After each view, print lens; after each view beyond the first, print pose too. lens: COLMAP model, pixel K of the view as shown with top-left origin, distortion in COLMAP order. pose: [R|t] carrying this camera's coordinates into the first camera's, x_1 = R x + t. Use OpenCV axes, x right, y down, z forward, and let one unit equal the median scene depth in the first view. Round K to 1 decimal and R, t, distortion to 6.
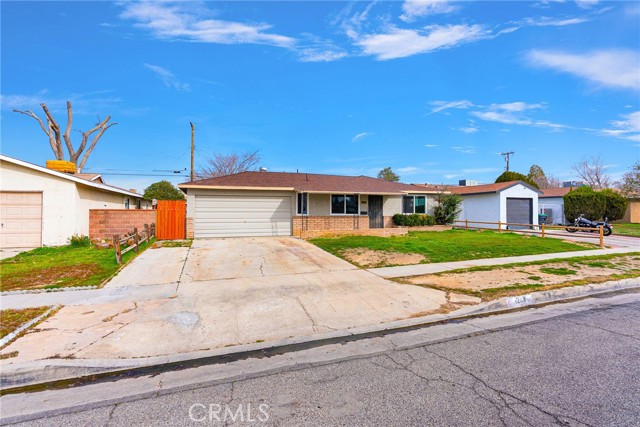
lens RADIAL K [[295.5, 0, 327.1], [0, 295.5, 213.8], [0, 0, 1]] dist [-0.001153, 0.000280]
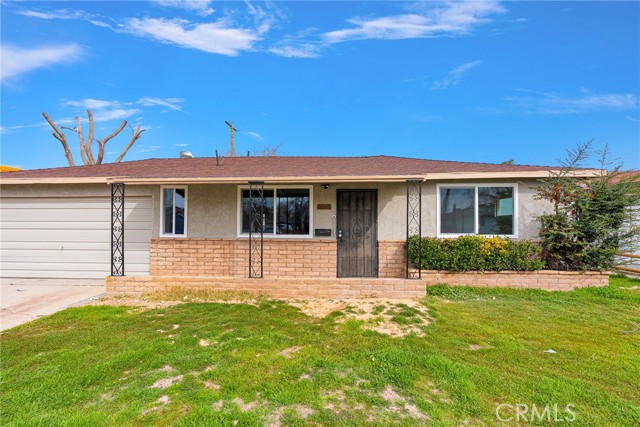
lens RADIAL K [[295.5, 0, 319.3], [0, 295.5, 221.8], [0, 0, 1]] dist [-0.001153, 0.000280]
pose [[0.912206, 0.000737, -0.409731, 0.285794], [-0.002751, 0.999987, -0.004325, -0.015952], [0.409723, 0.005072, 0.912196, 0.617354]]
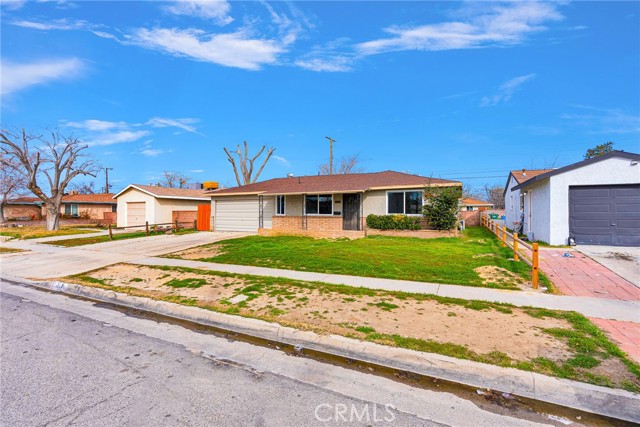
lens RADIAL K [[295.5, 0, 322.8], [0, 295.5, 209.9], [0, 0, 1]] dist [-0.001153, 0.000280]
pose [[0.689283, -0.003995, -0.724481, 0.770480], [-0.001836, 0.999972, -0.007261, -0.006442], [0.724490, 0.006335, 0.689256, 0.314452]]
